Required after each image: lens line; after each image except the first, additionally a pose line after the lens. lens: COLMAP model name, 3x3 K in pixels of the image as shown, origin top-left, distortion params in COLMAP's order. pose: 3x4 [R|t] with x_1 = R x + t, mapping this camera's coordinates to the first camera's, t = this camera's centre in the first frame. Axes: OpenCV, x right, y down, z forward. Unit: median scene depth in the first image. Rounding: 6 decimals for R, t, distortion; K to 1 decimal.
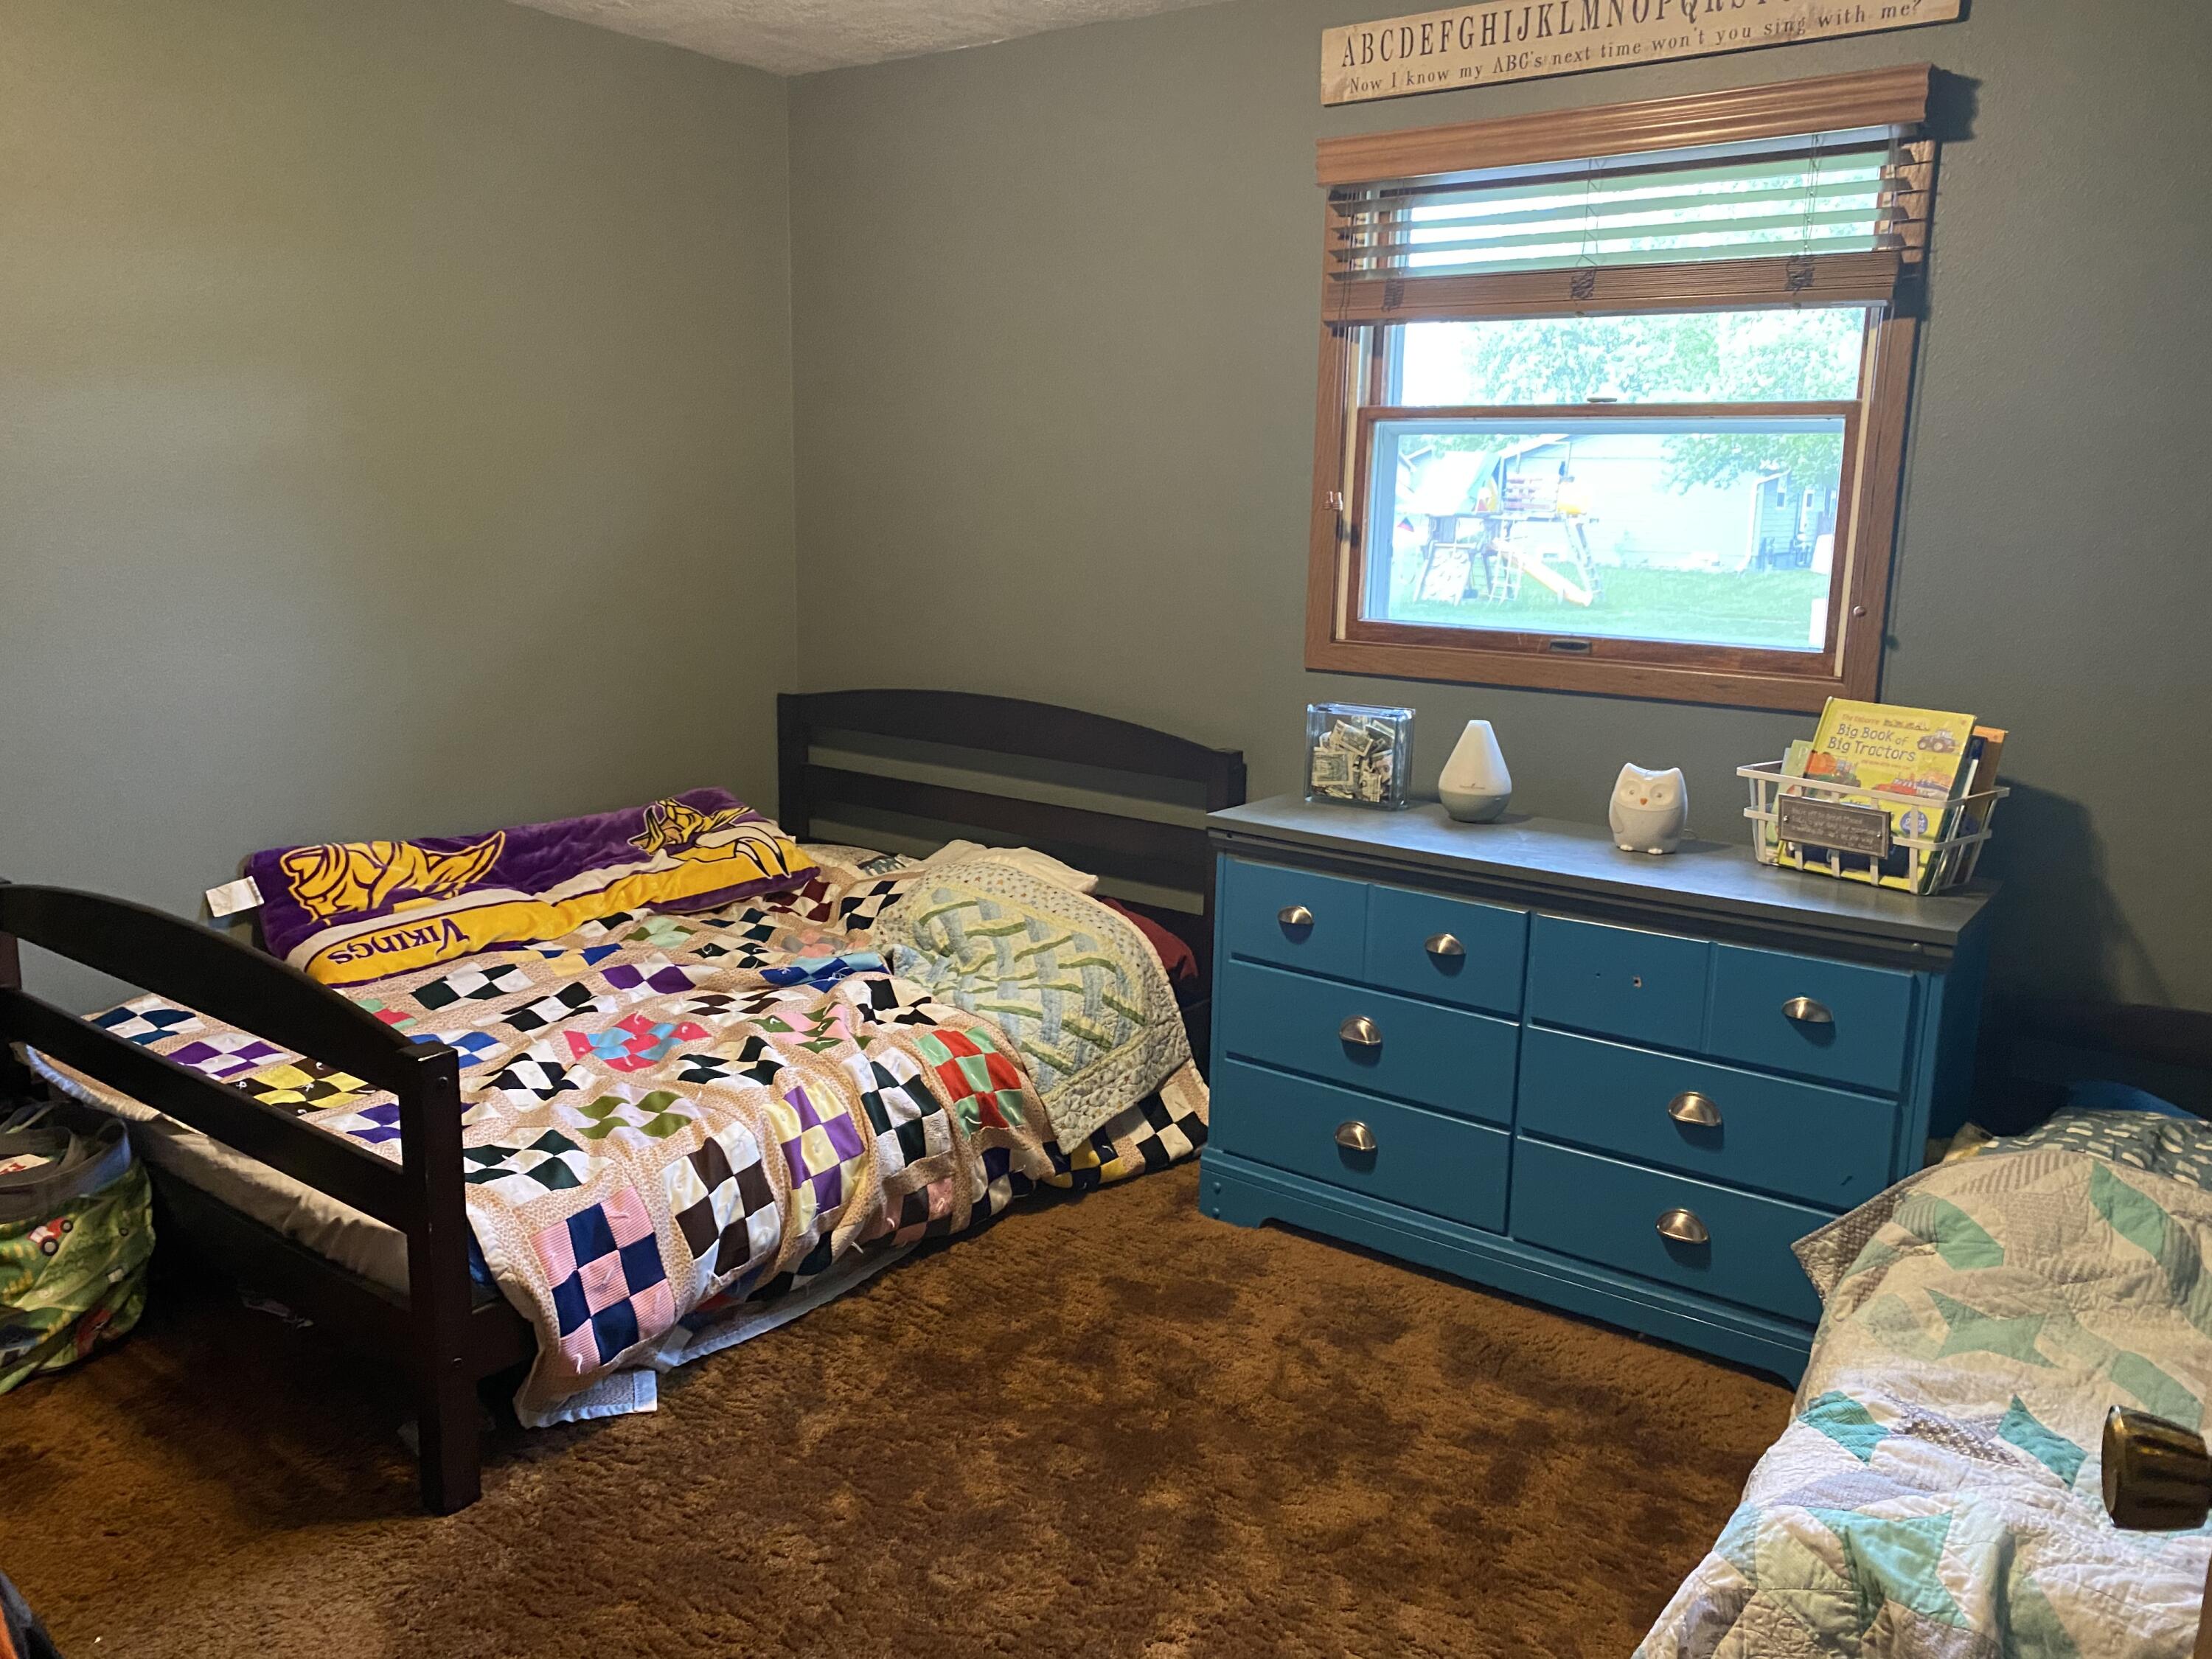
lens RADIAL K [[1691.9, 0, 1109.4], [0, 1691.9, 831.9], [0, 0, 1]] dist [0.051168, -0.055820]
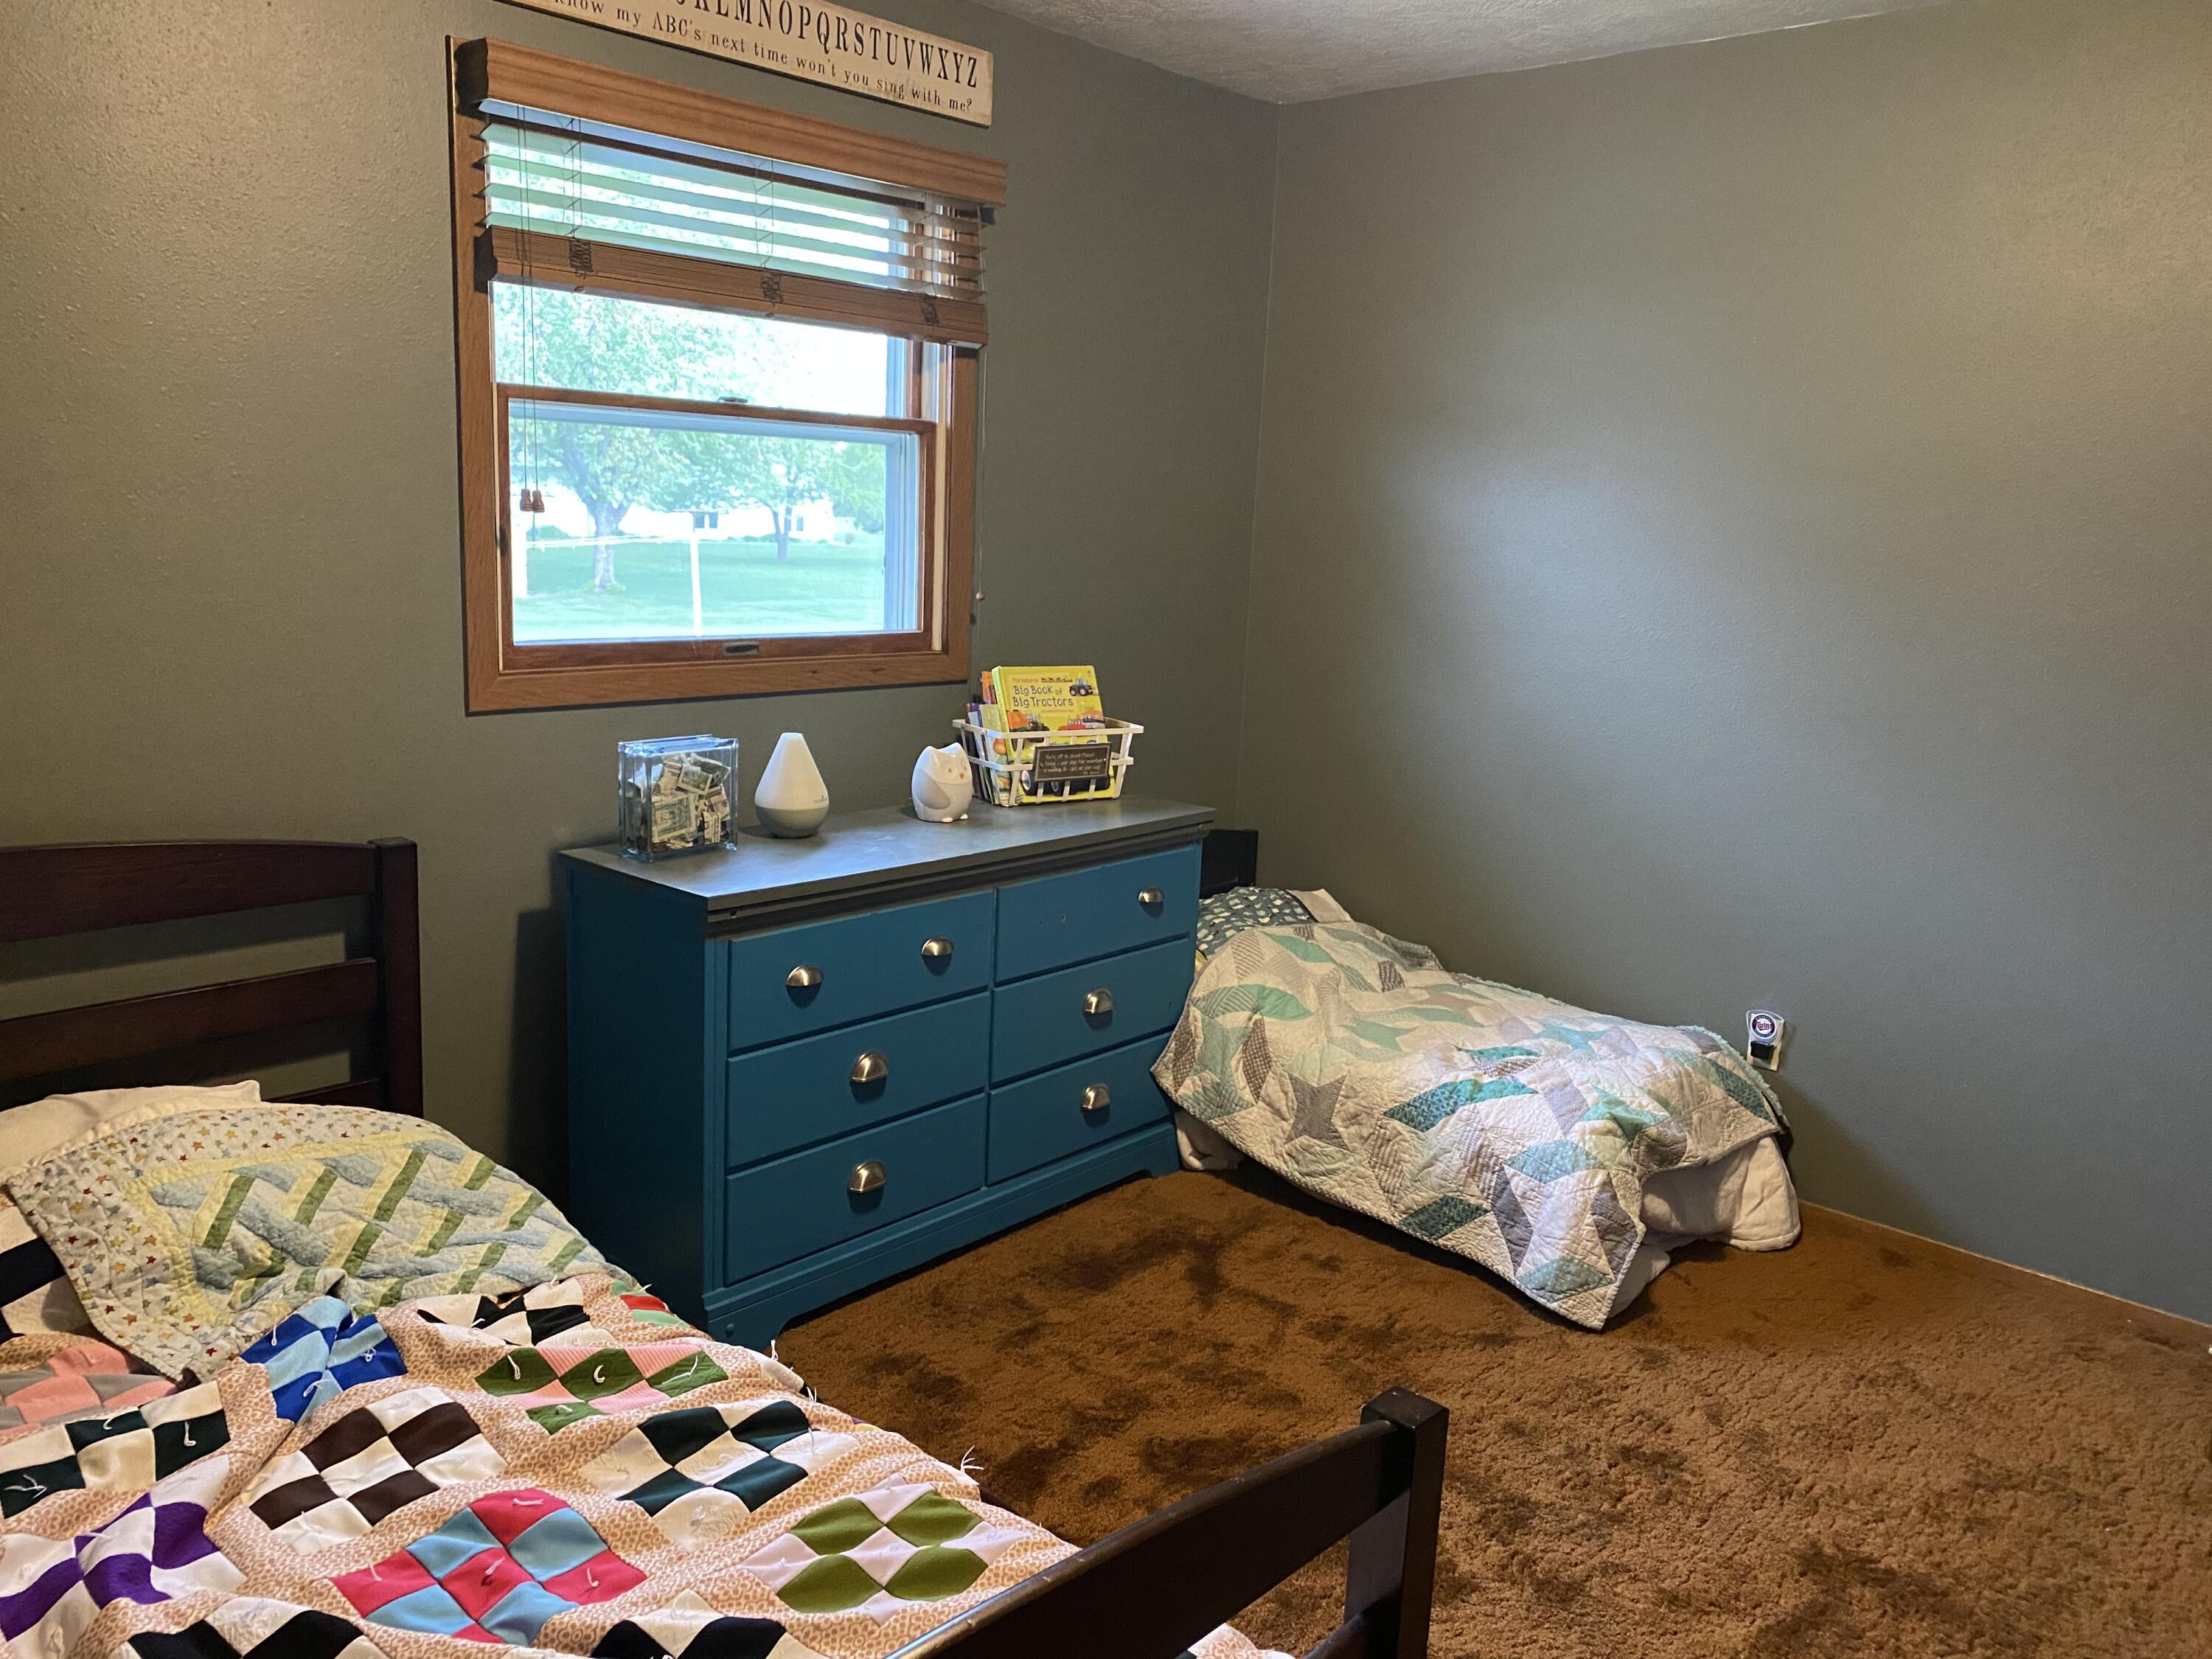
lens RADIAL K [[1691.9, 0, 1109.9], [0, 1691.9, 825.9], [0, 0, 1]] dist [0.051168, -0.055820]
pose [[0.080826, -0.209734, 0.974412, -0.721958], [0.150955, 0.968909, 0.196028, -0.176307], [-0.985231, 0.131249, 0.109973, 0.717998]]
